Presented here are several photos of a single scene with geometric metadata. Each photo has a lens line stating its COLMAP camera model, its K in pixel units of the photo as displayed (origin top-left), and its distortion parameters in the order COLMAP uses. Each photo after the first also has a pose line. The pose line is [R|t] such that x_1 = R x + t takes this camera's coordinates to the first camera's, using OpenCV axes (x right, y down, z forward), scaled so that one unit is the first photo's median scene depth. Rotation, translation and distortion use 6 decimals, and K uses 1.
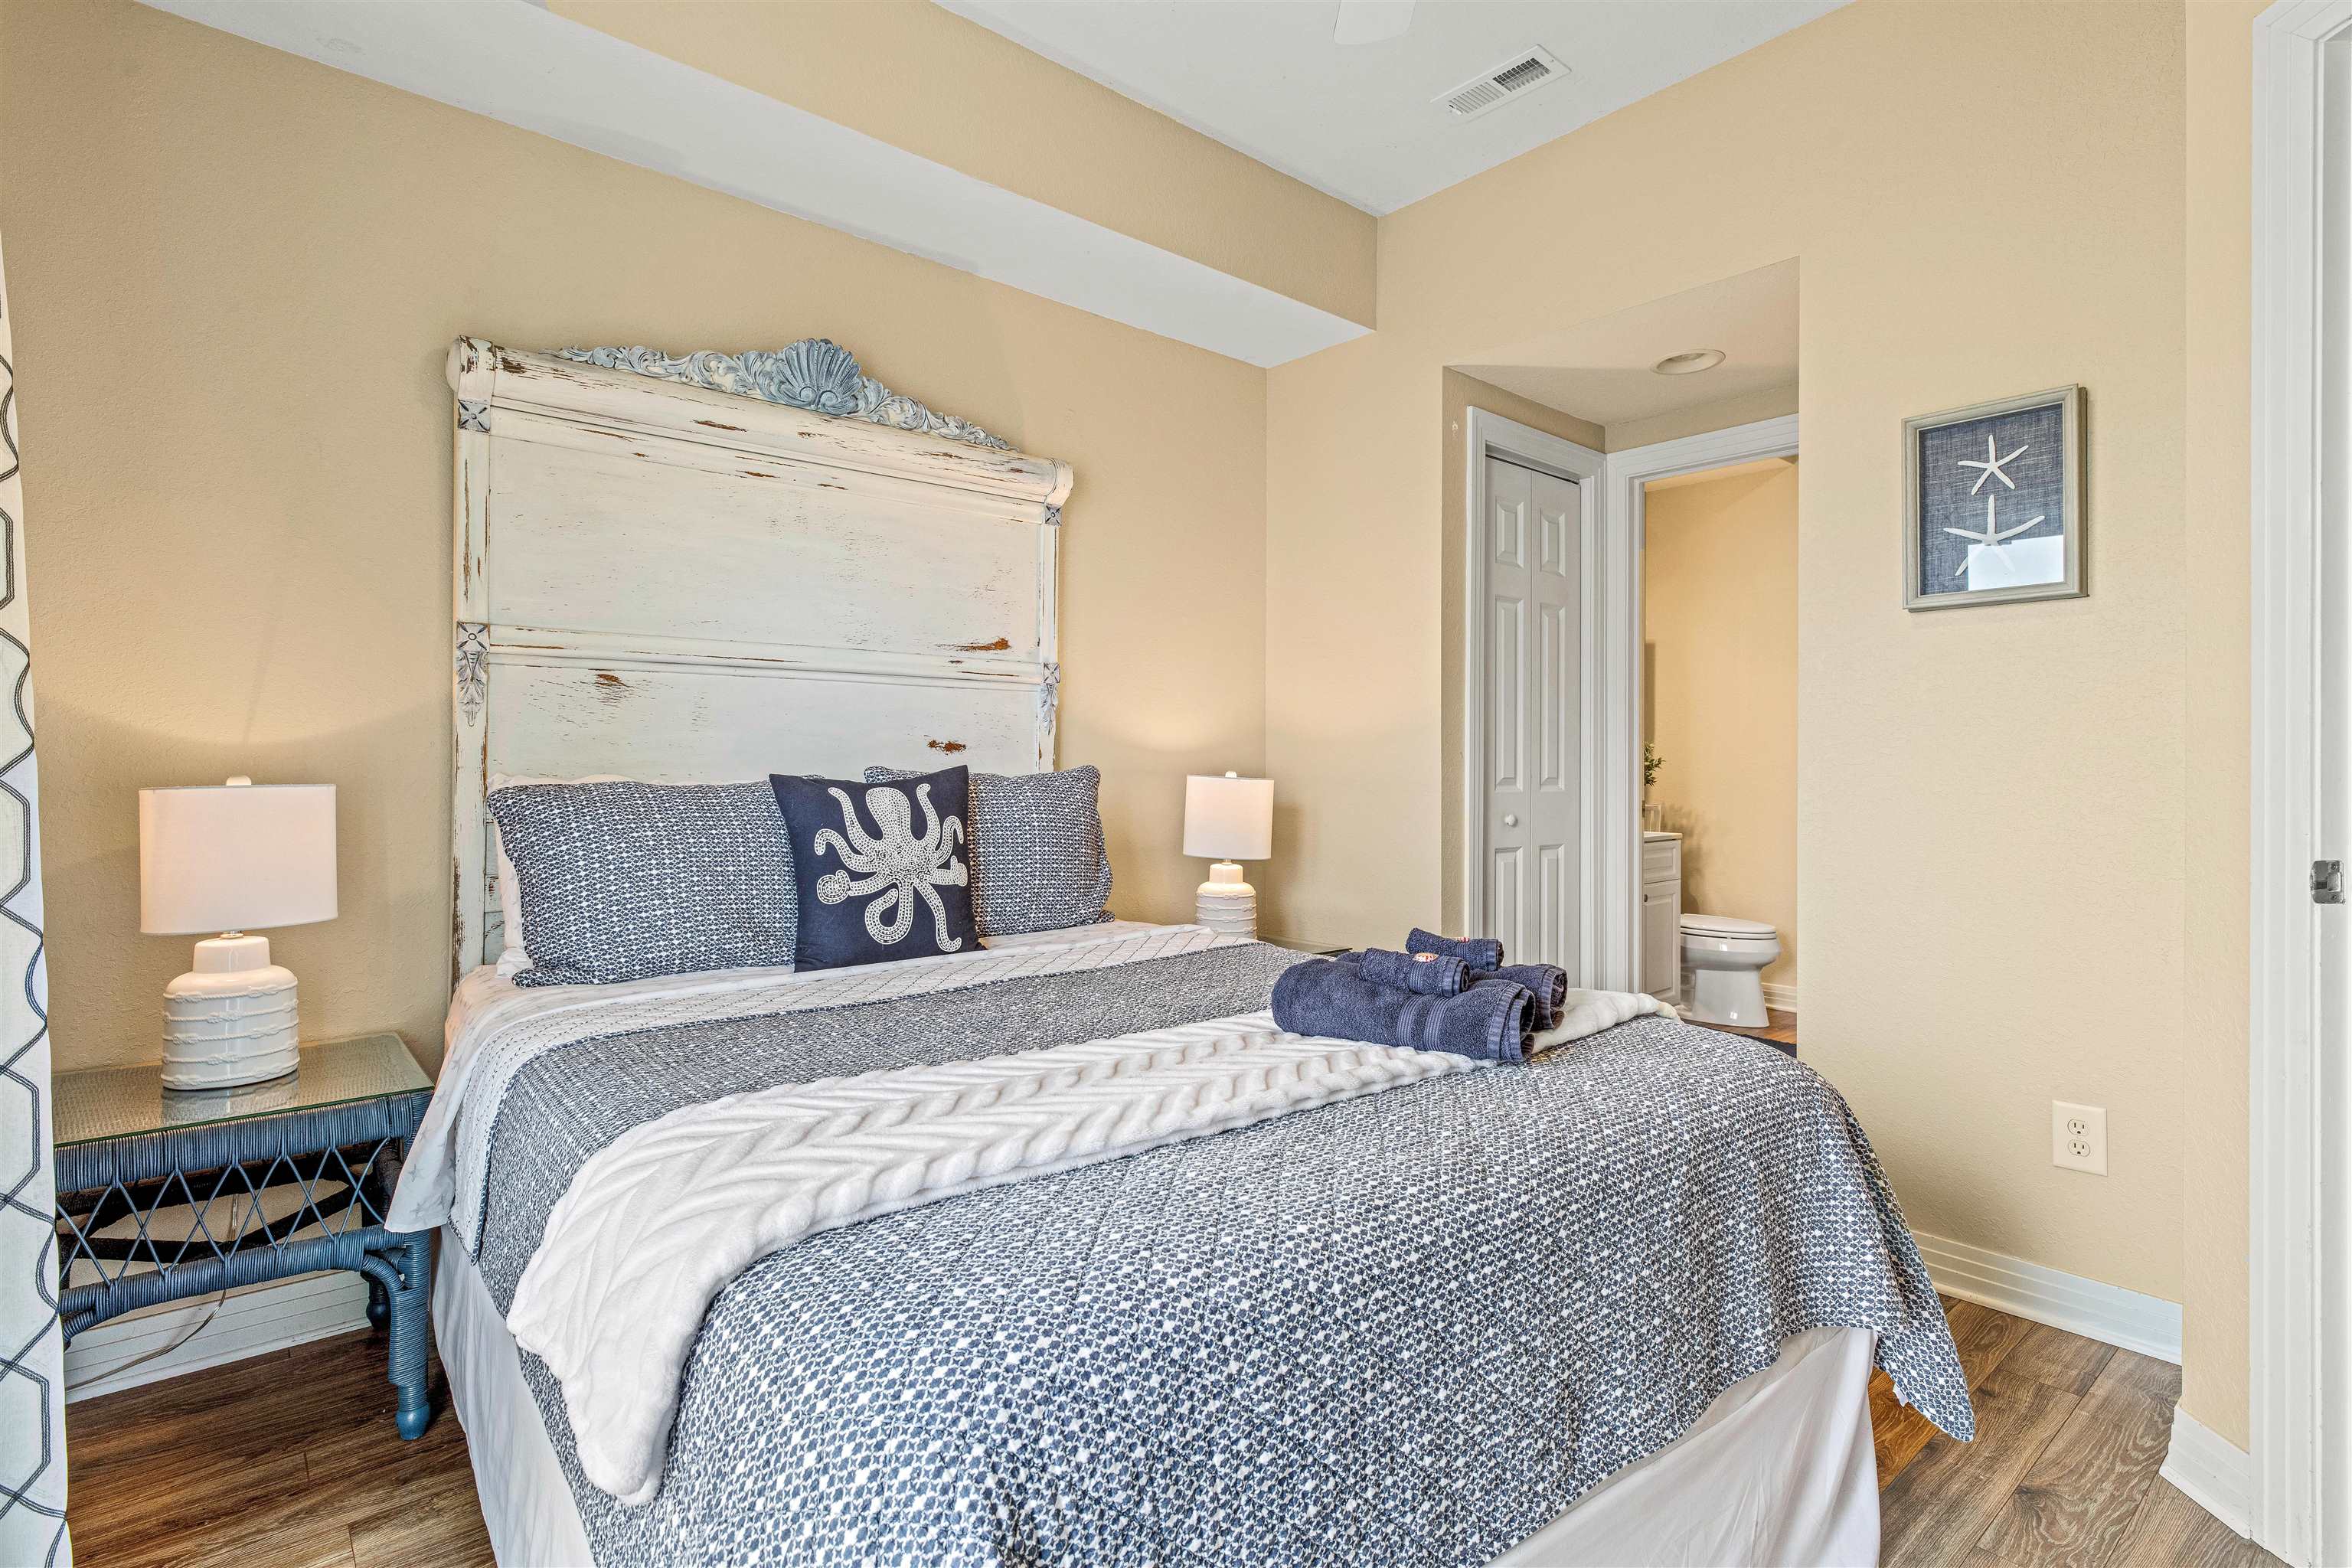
lens RADIAL K [[1142.7, 0, 1183.7], [0, 1142.7, 770.0], [0, 0, 1]] dist [-0.000053, -0.000092]
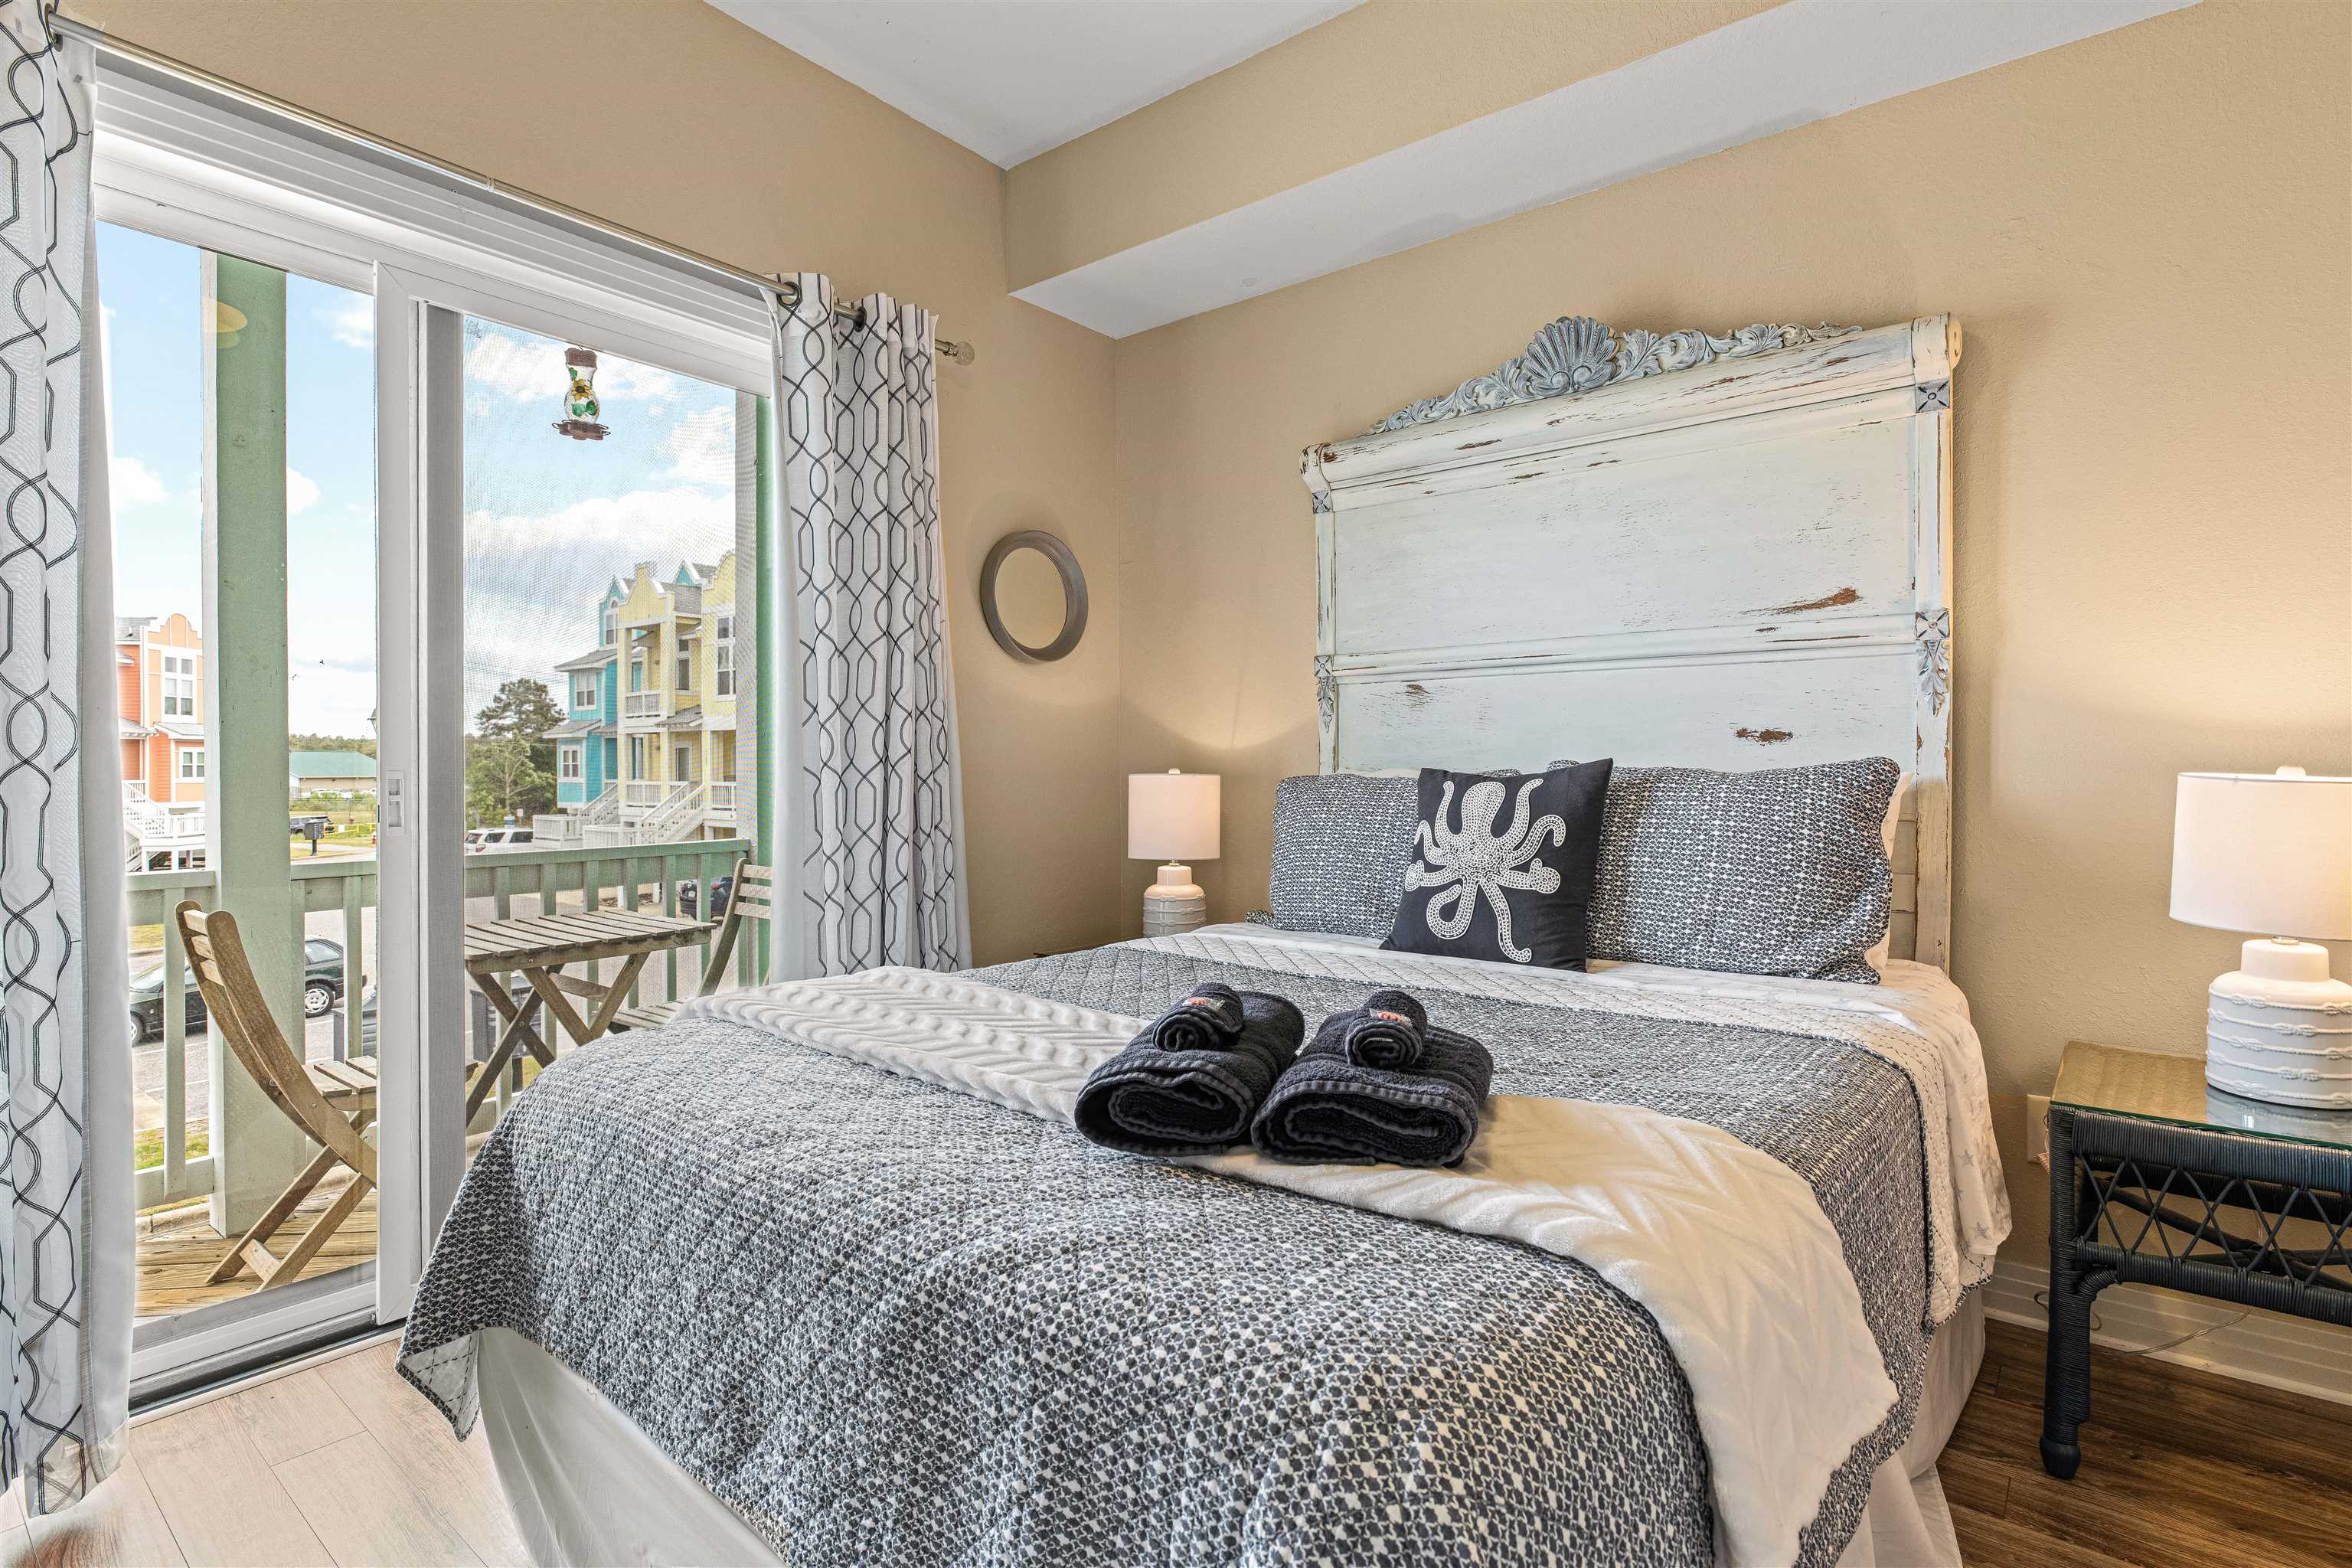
lens RADIAL K [[1140.1, 0, 1186.7], [0, 1140.1, 783.9], [0, 0, 1]] dist [-0.001389, -0.000246]
pose [[0.185791, 0.013206, -0.982500, 0.639793], [-0.001908, 0.999913, 0.013079, 0.004848], [0.982587, -0.000555, 0.185800, 0.565346]]
